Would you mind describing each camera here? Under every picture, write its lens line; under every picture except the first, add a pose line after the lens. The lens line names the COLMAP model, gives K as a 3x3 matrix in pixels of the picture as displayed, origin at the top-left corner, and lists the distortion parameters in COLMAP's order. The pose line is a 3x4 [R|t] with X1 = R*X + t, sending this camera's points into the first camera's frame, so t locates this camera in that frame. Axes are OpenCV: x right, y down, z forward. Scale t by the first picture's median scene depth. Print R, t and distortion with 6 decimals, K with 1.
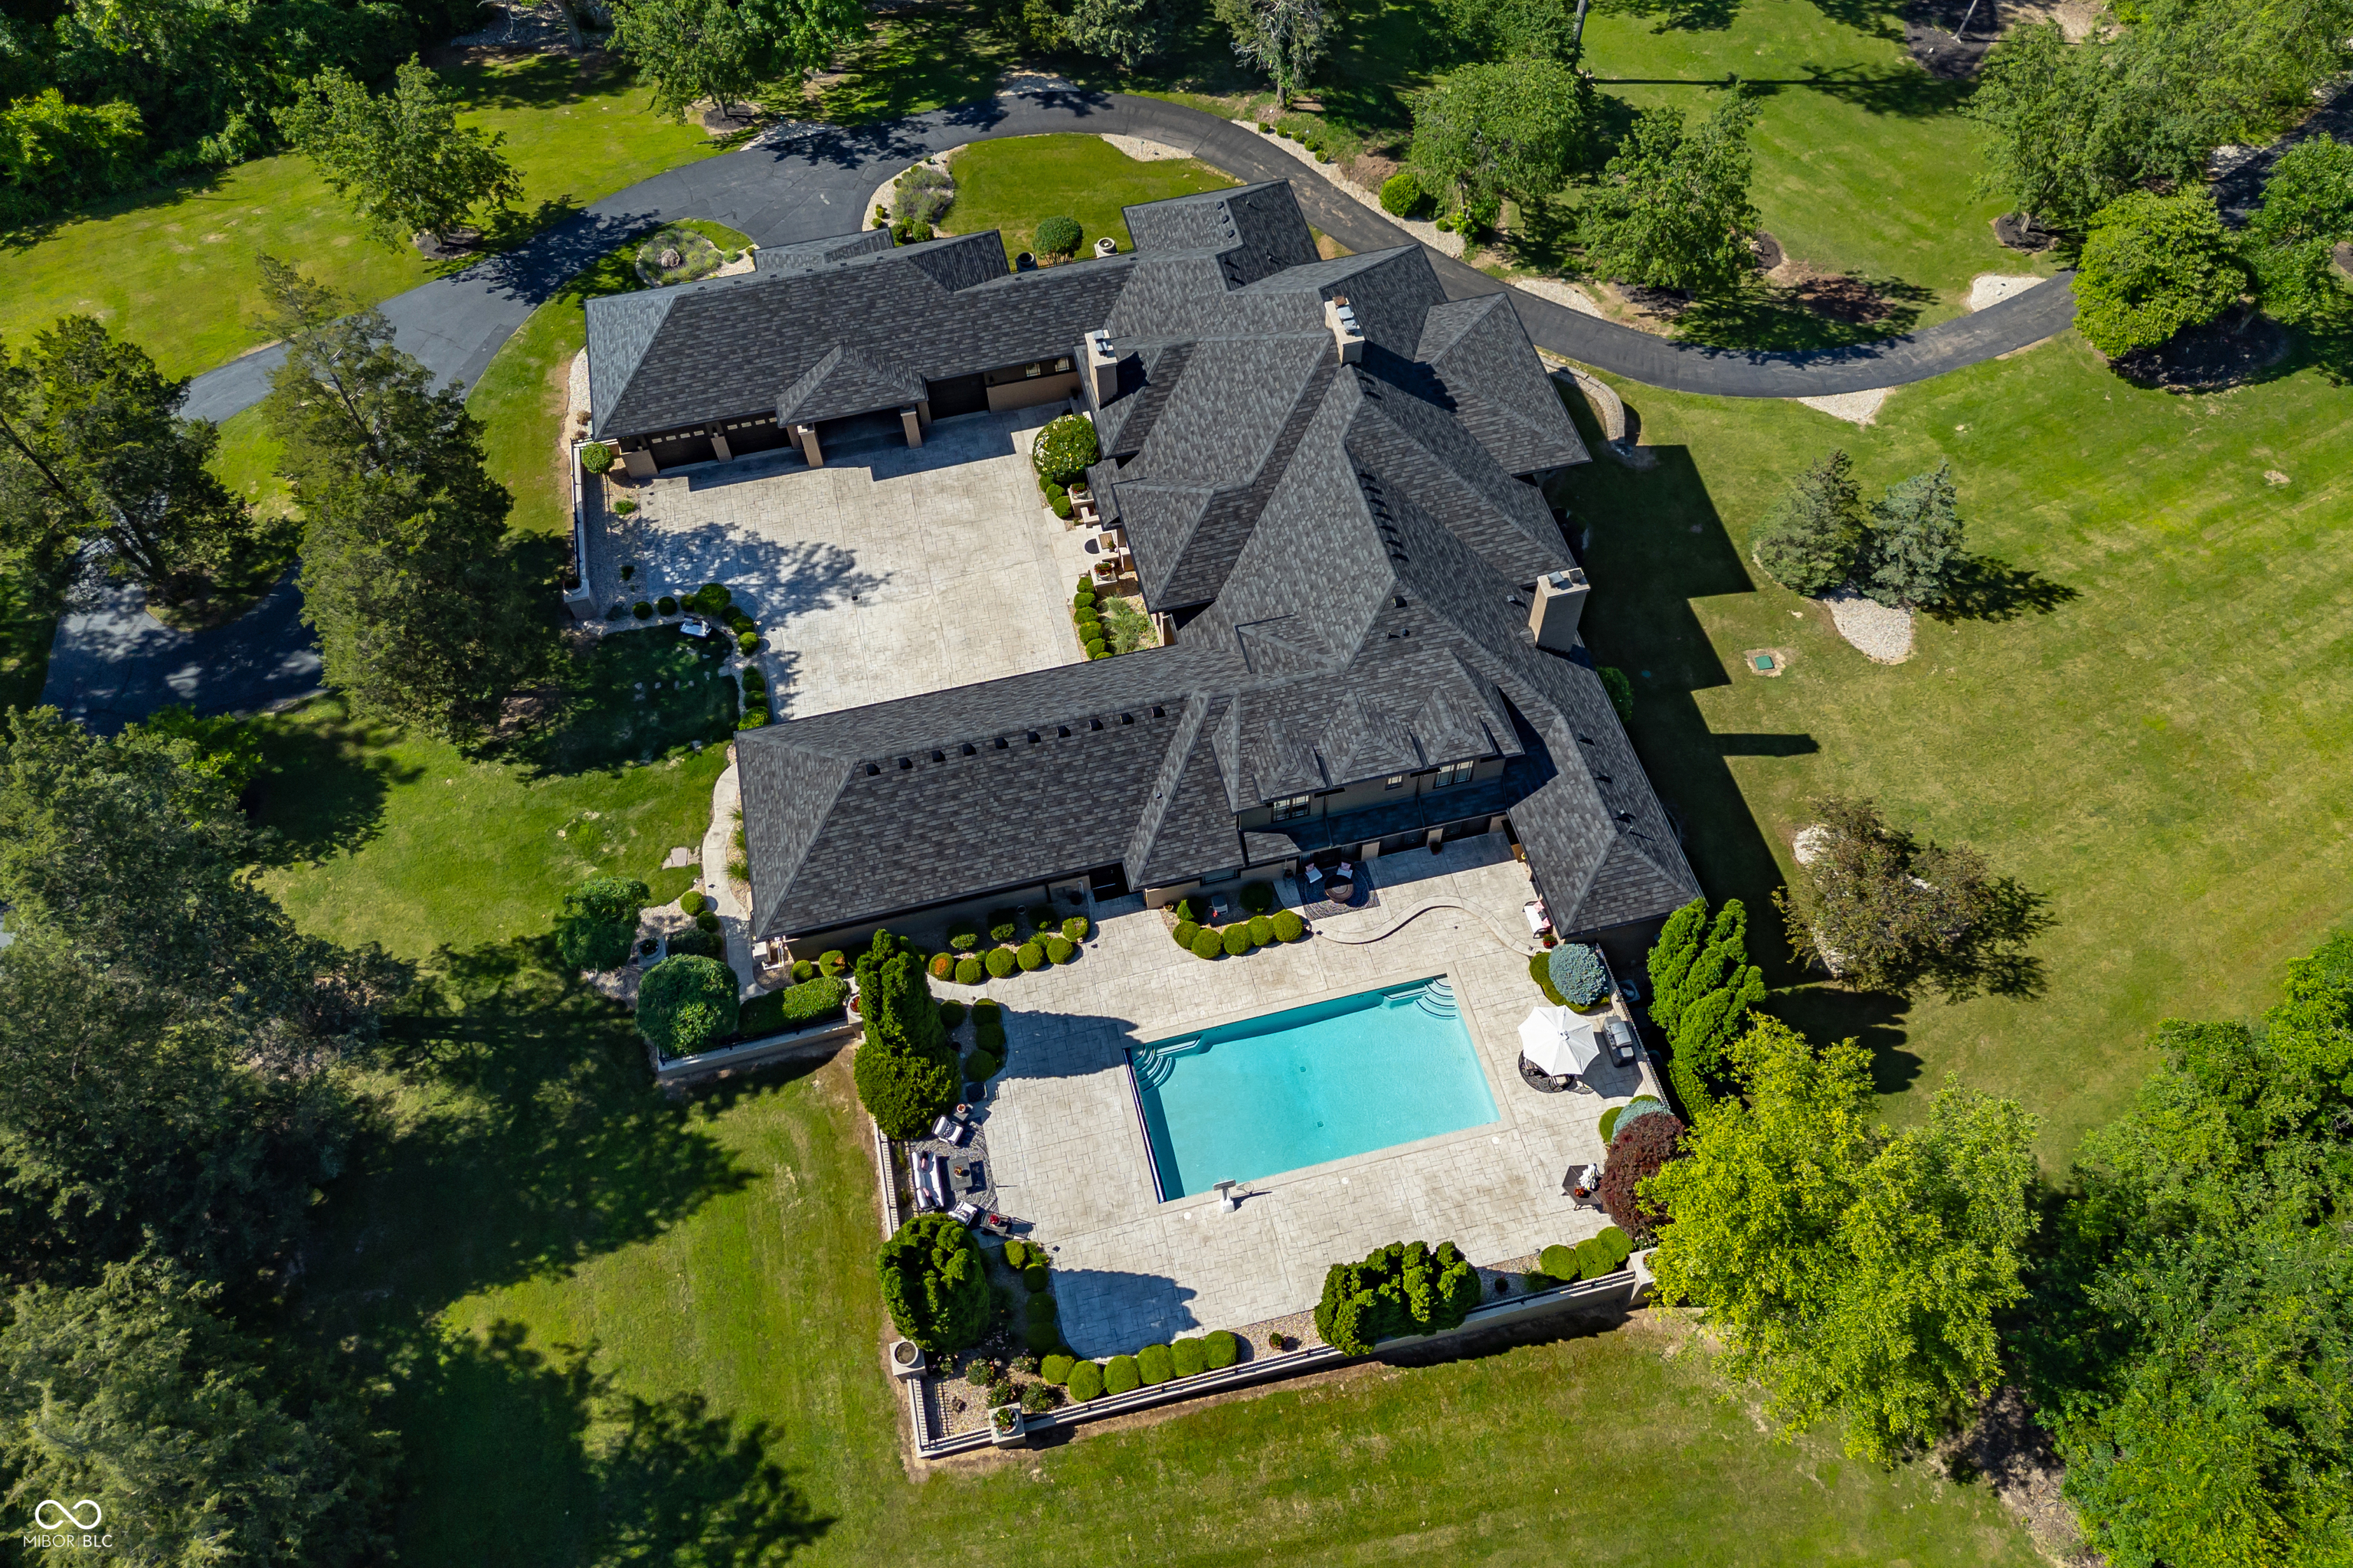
lens RADIAL K [[1674.0, 0, 1172.3], [0, 1674.0, 769.5], [0, 0, 1]] dist [0.059622, -0.047753]
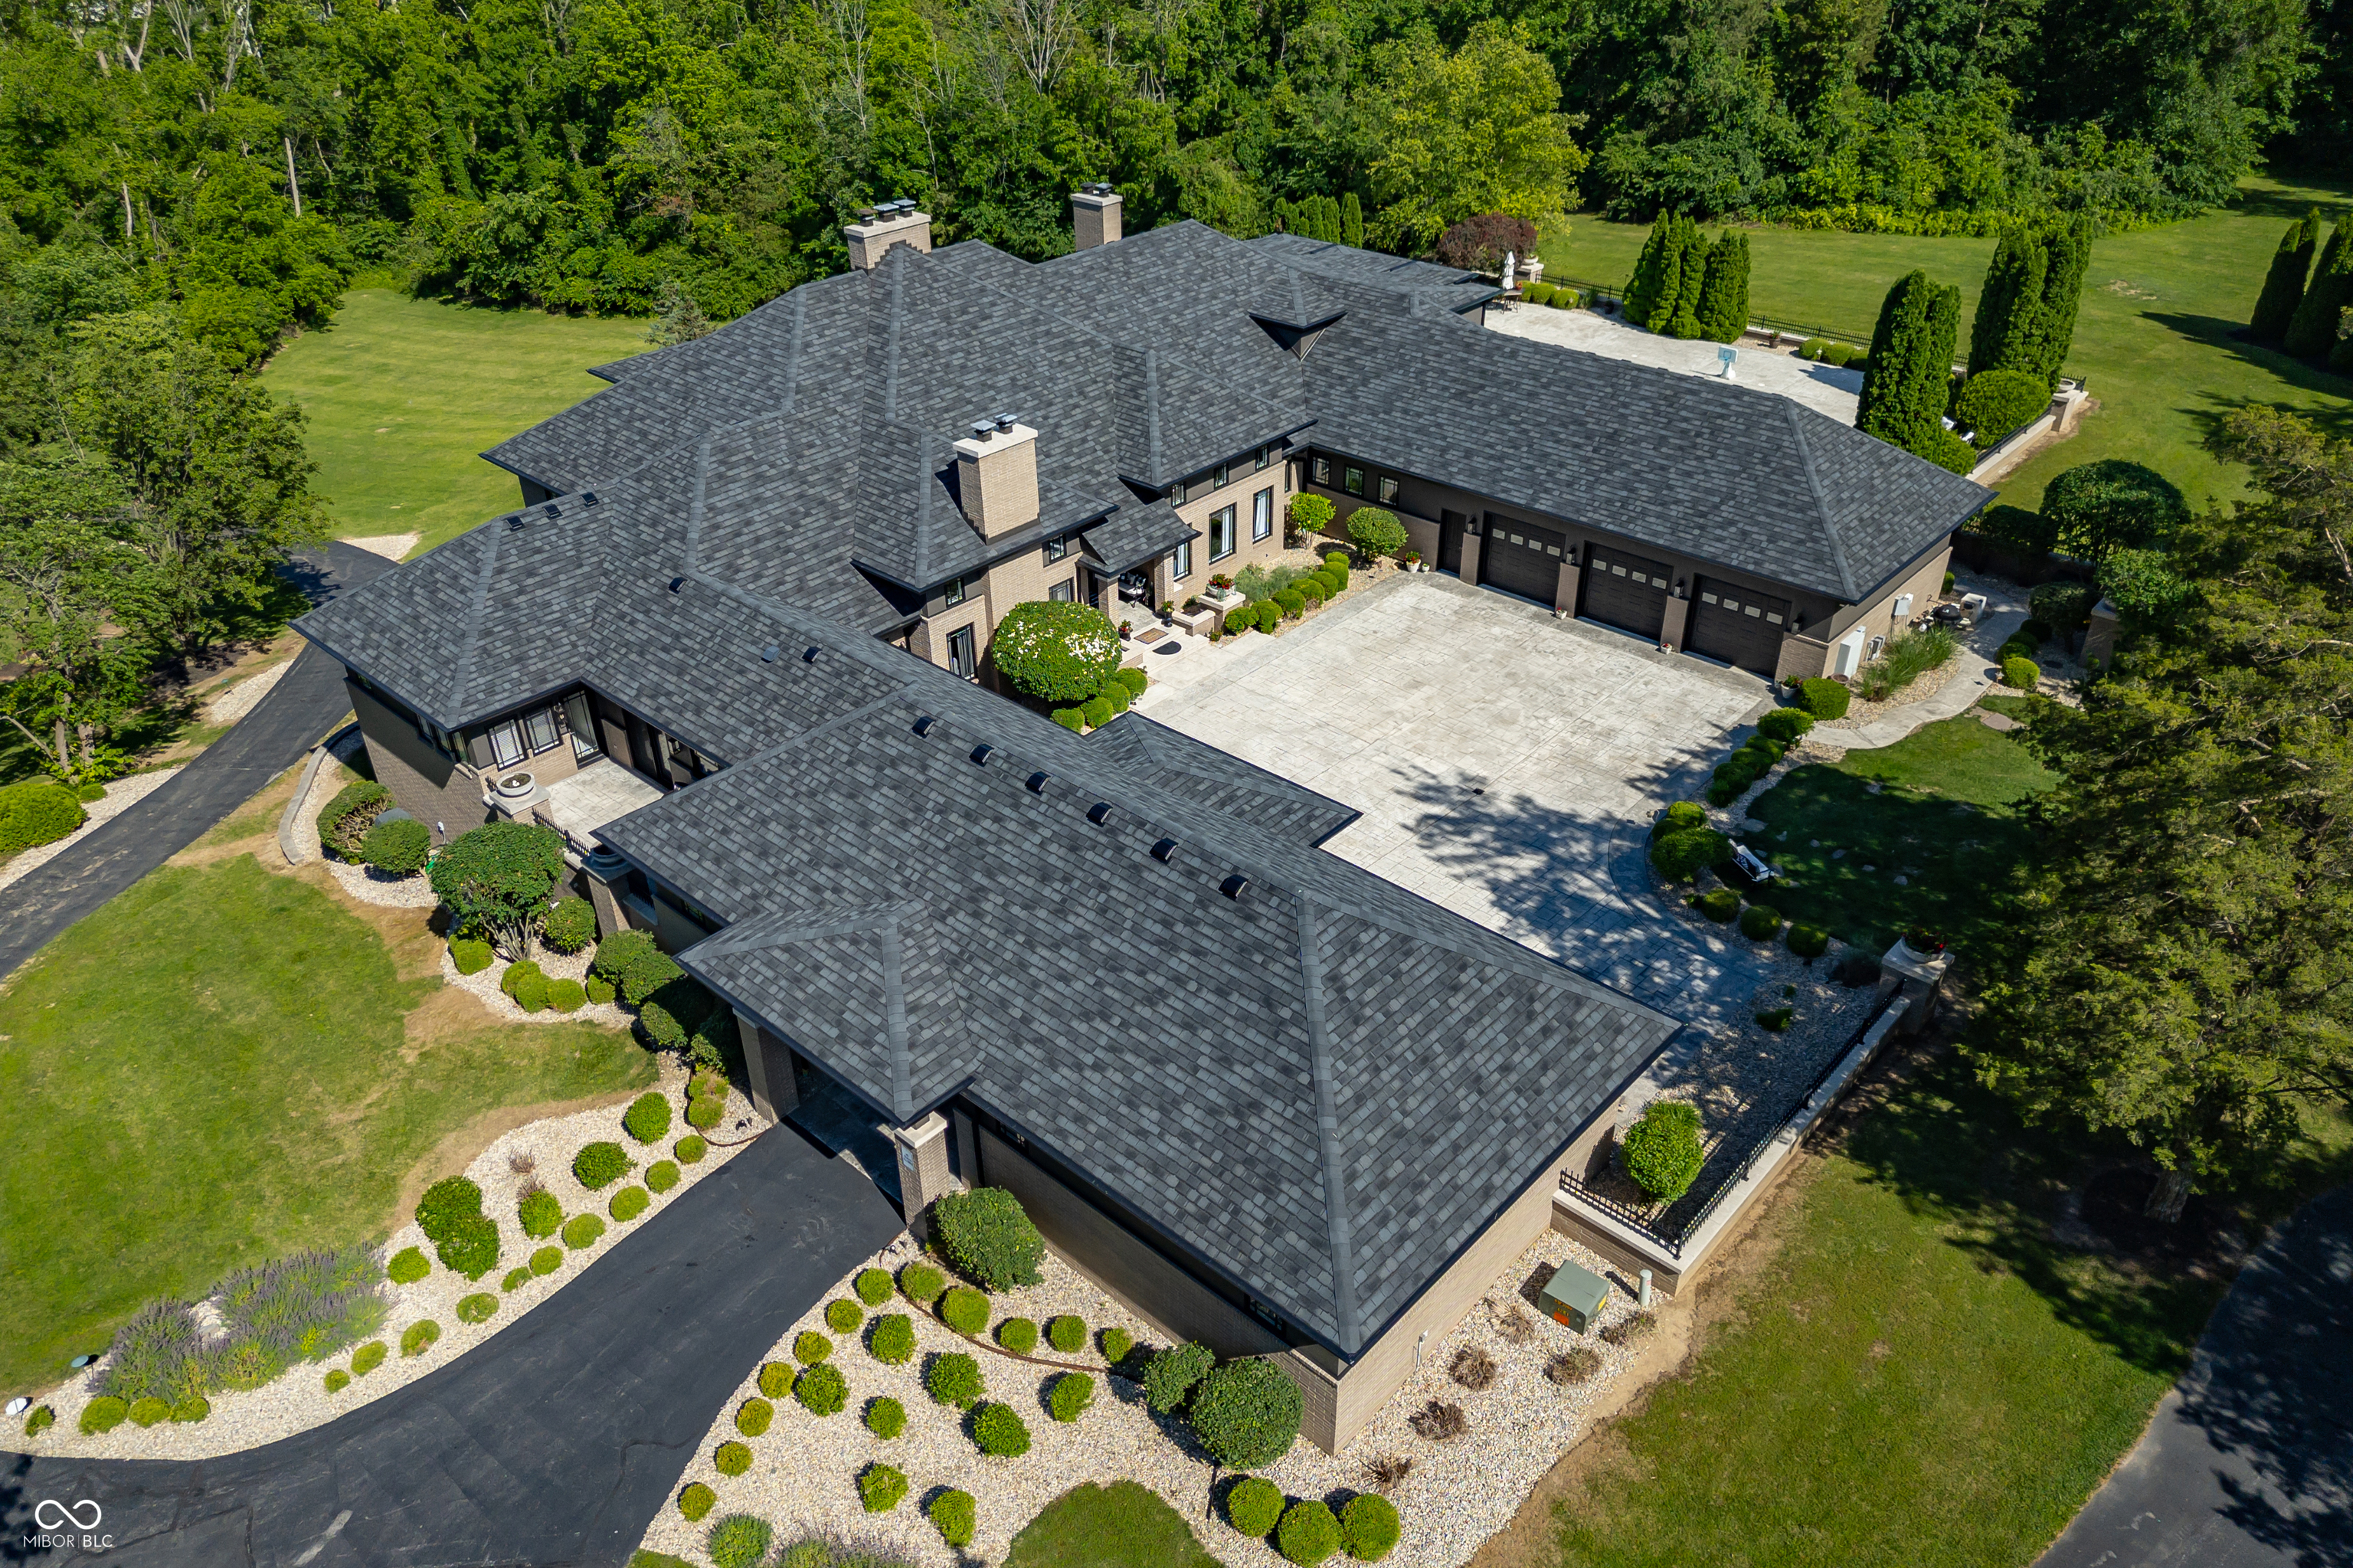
lens RADIAL K [[1674.0, 0, 1176.7], [0, 1674.0, 769.0], [0, 0, 1]] dist [0.059622, -0.047753]
pose [[-0.563110, -0.398645, 0.723871, -0.570806], [0.704037, 0.227239, 0.672825, -0.591336], [-0.432710, 0.888507, 0.152700, 0.999409]]
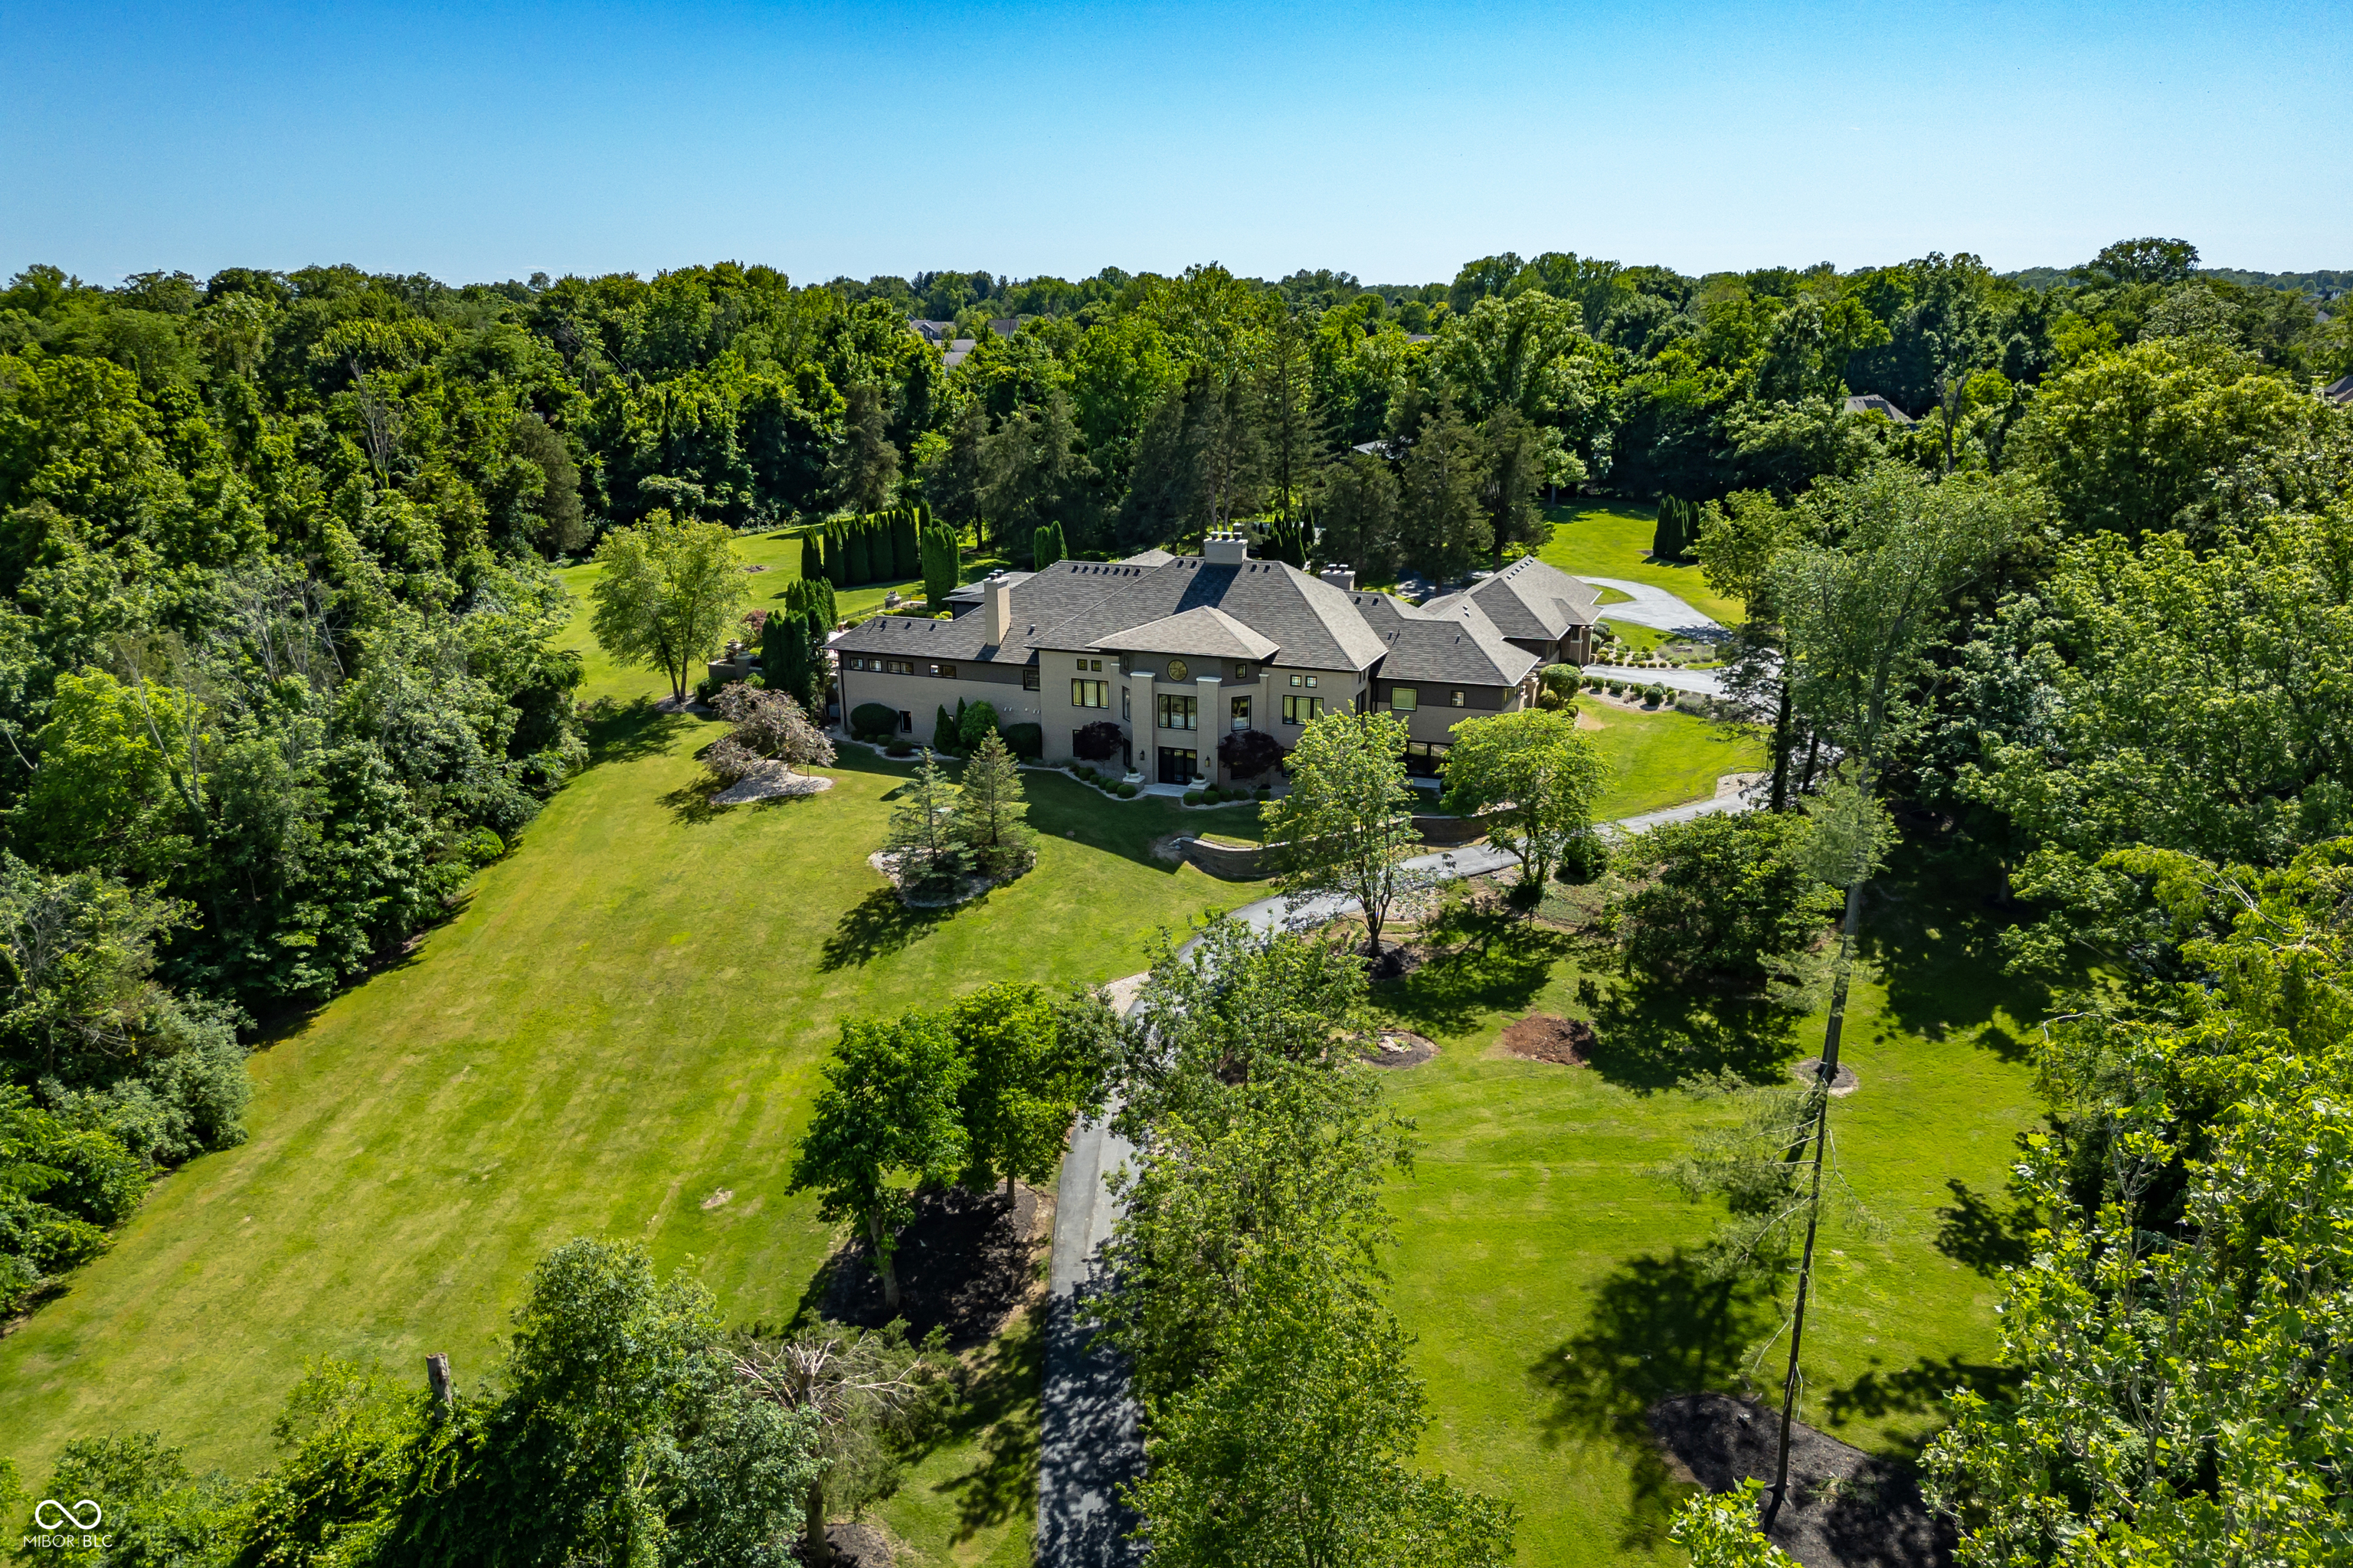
lens RADIAL K [[1674.0, 0, 1170.0], [0, 1674.0, 852.1], [0, 0, 1]] dist [0.059622, -0.047753]
pose [[-0.569310, 0.293485, -0.767954, 1.316571], [-0.666638, 0.381864, 0.640136, -1.044673], [0.481124, 0.876383, -0.021751, 1.200144]]
